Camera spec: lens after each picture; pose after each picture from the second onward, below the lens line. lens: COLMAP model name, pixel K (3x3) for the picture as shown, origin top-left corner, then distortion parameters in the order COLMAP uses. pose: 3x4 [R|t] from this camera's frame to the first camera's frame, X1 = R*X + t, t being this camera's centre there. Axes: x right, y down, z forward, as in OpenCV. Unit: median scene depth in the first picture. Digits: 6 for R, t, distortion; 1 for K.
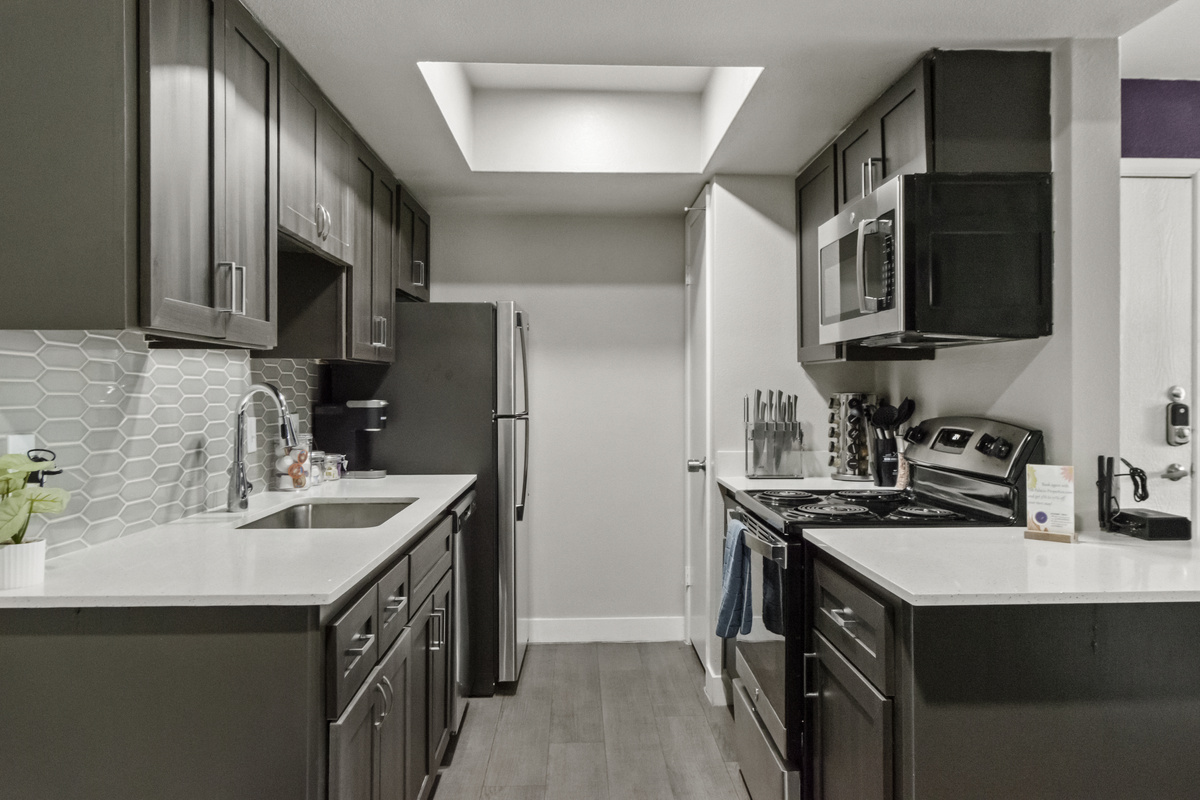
lens RADIAL K [[915.9, 0, 625.4], [0, 915.9, 393.3], [0, 0, 1]] dist [0.009343, 0.001177]
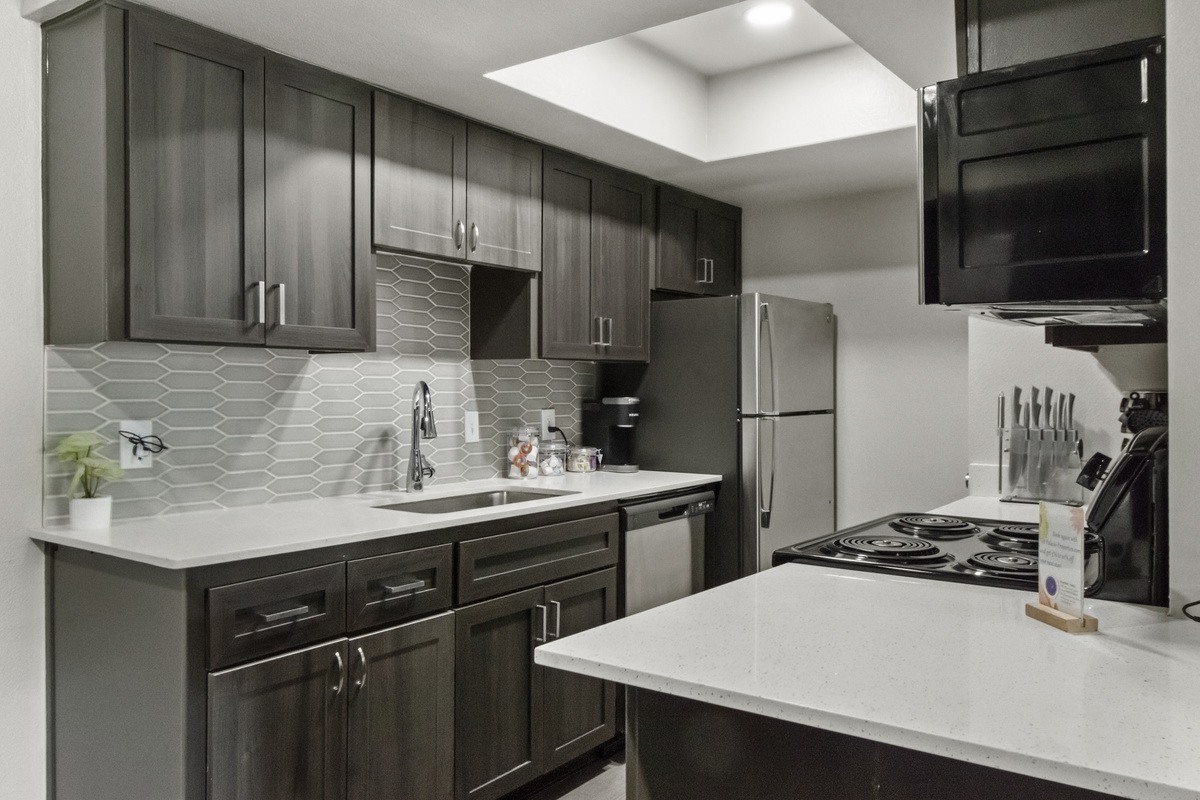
lens RADIAL K [[915.9, 0, 625.4], [0, 915.9, 393.3], [0, 0, 1]] dist [0.009343, 0.001177]
pose [[0.782354, 0.002776, -0.622828, 0.384604], [-0.001529, 0.999996, 0.002535, 0.000121], [0.622832, -0.001031, 0.782355, 0.196647]]
